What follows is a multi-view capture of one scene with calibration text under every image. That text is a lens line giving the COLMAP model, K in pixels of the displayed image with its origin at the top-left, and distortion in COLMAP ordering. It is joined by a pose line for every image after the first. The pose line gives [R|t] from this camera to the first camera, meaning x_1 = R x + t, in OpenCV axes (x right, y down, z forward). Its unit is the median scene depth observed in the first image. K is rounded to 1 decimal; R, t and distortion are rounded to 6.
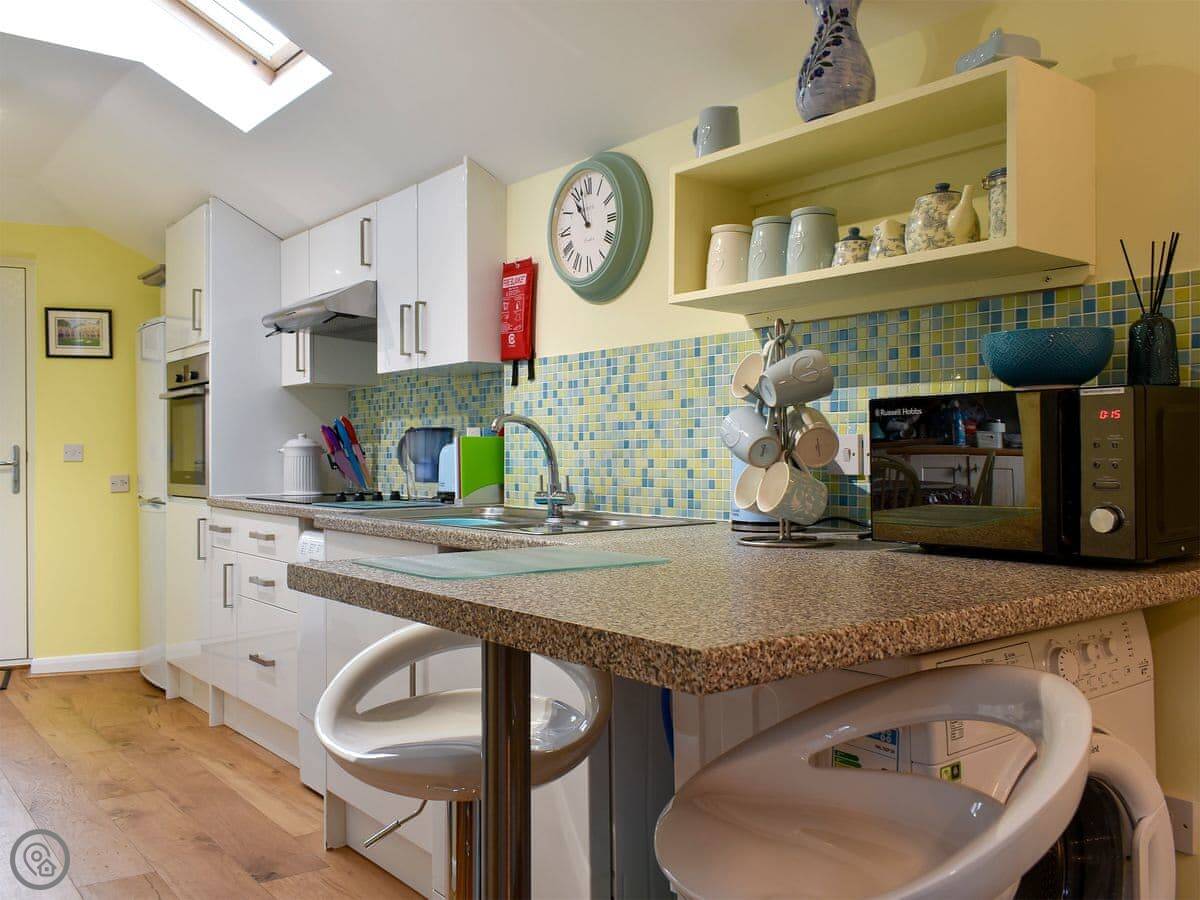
lens RADIAL K [[1094.4, 0, 592.9], [0, 1094.4, 451.1], [0, 0, 1]] dist [0.011771, -0.018658]
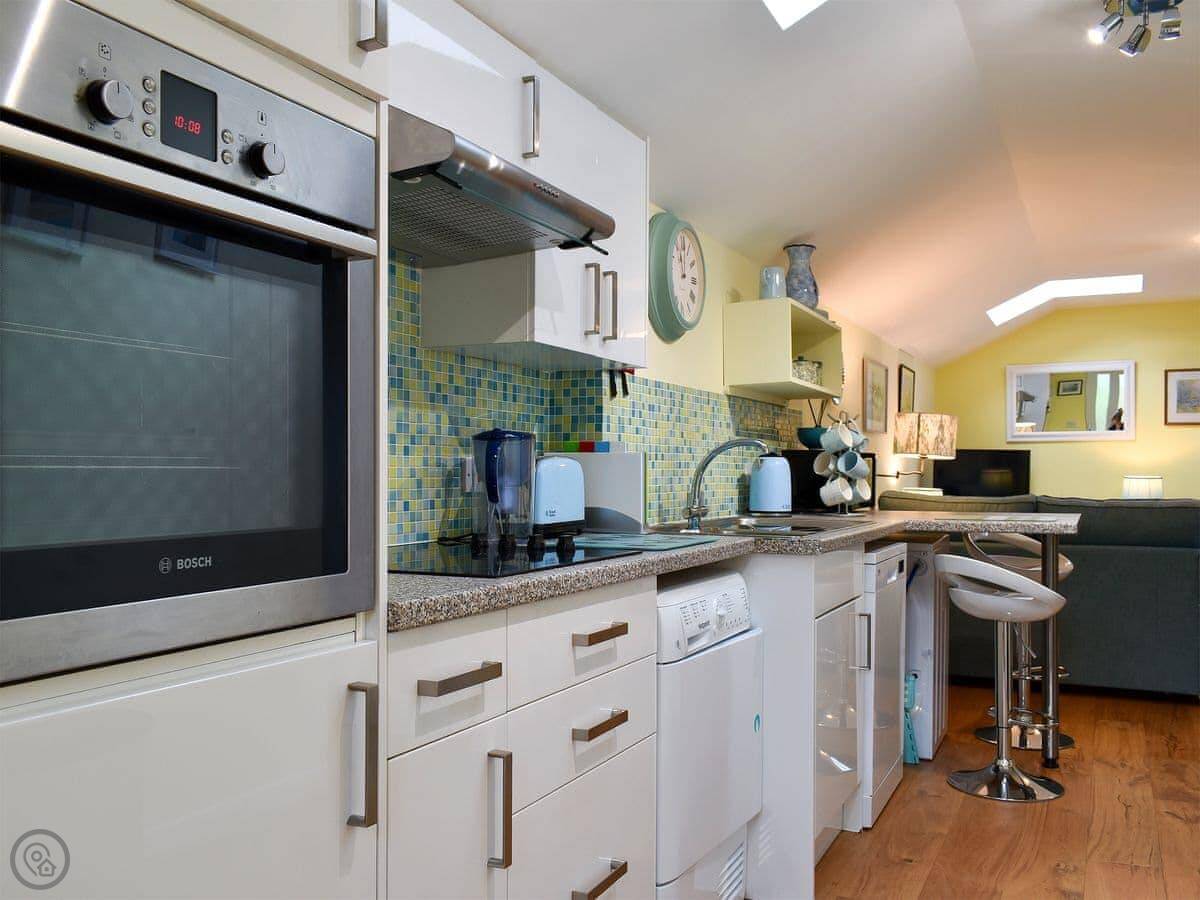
lens RADIAL K [[1094.4, 0, 600.0], [0, 1094.4, 452.8], [0, 0, 1]] dist [0.011771, -0.018658]
pose [[-0.491214, 0.014774, 0.870913, -0.757034], [-0.006353, 0.999769, -0.020543, 0.004589], [-0.871016, -0.015624, -0.491007, 1.279993]]
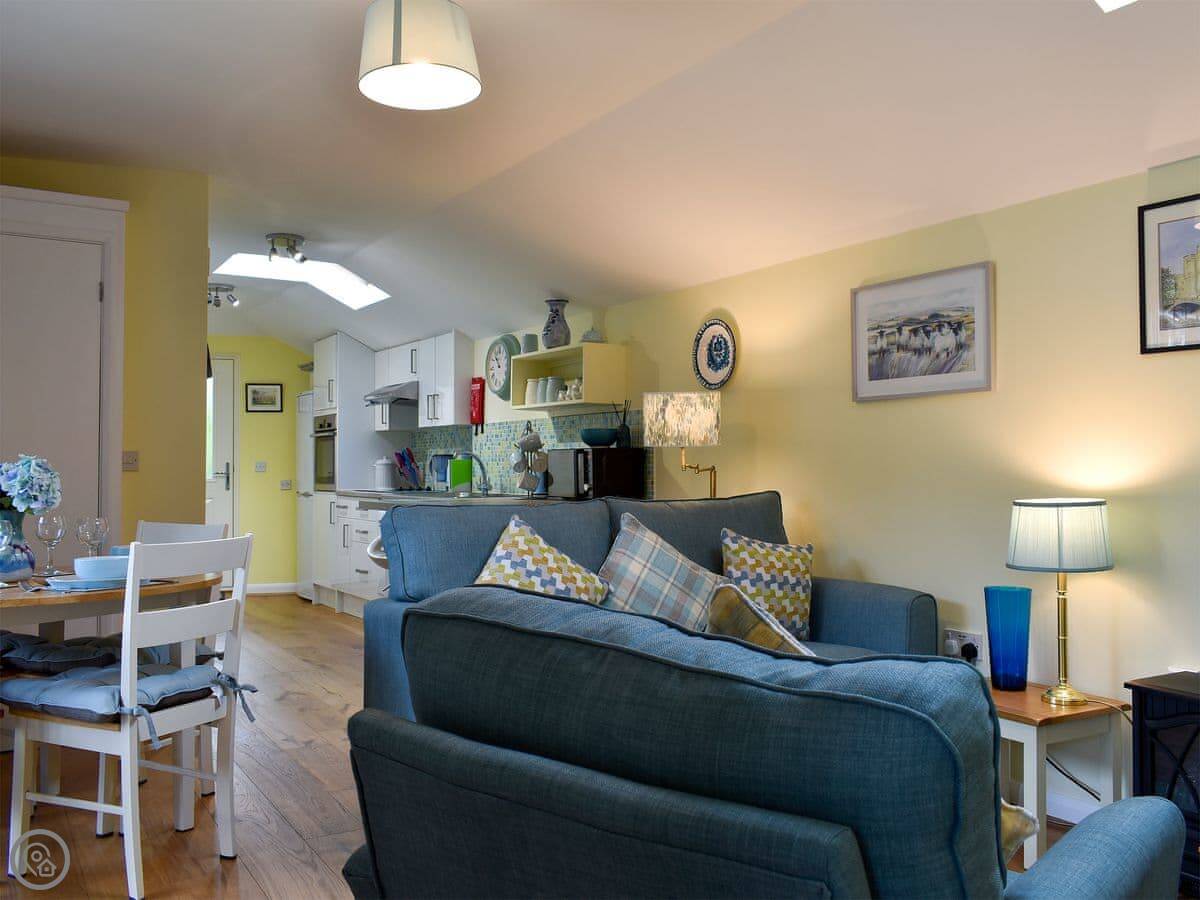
lens RADIAL K [[1094.4, 0, 604.6], [0, 1094.4, 449.8], [0, 0, 1]] dist [0.011771, -0.018658]
pose [[0.995199, 0.001629, -0.097861, 0.336485], [-0.003083, 0.999887, -0.014710, -0.001624], [0.097826, 0.014941, 0.995091, -0.952759]]
